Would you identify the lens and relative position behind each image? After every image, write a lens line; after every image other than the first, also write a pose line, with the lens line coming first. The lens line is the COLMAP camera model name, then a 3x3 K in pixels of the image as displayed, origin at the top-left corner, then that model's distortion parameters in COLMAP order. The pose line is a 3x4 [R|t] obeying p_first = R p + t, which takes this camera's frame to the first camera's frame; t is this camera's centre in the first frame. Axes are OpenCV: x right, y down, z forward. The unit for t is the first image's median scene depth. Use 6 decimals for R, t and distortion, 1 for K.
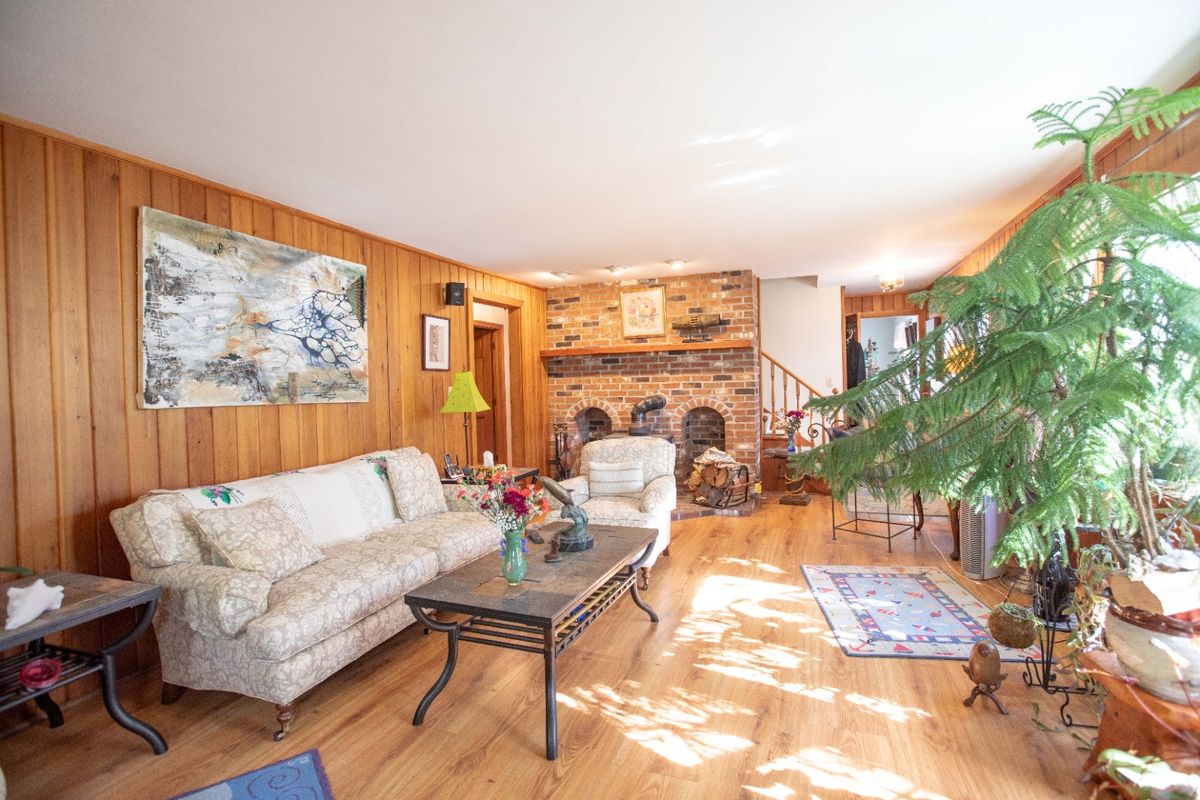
lens RADIAL K [[549.2, 0, 600.6], [0, 549.2, 397.2], [0, 0, 1]] dist [-0.002034, 0.001077]
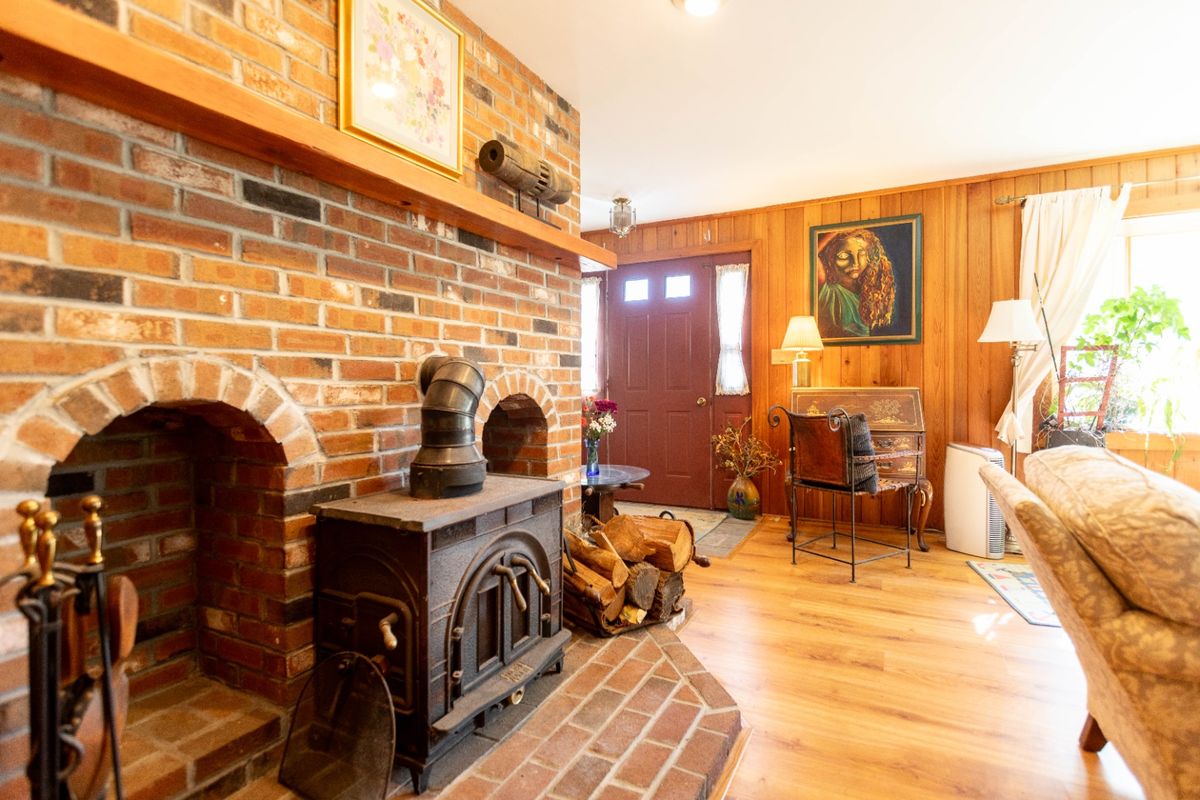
lens RADIAL K [[578.7, 0, 603.2], [0, 578.7, 393.8], [0, 0, 1]] dist [0.001614, 0.000395]
pose [[0.109594, 0.006577, 0.993955, -0.218408], [0.016472, 0.999829, -0.008432, 0.021336], [-0.993840, 0.017296, 0.109466, 0.860824]]
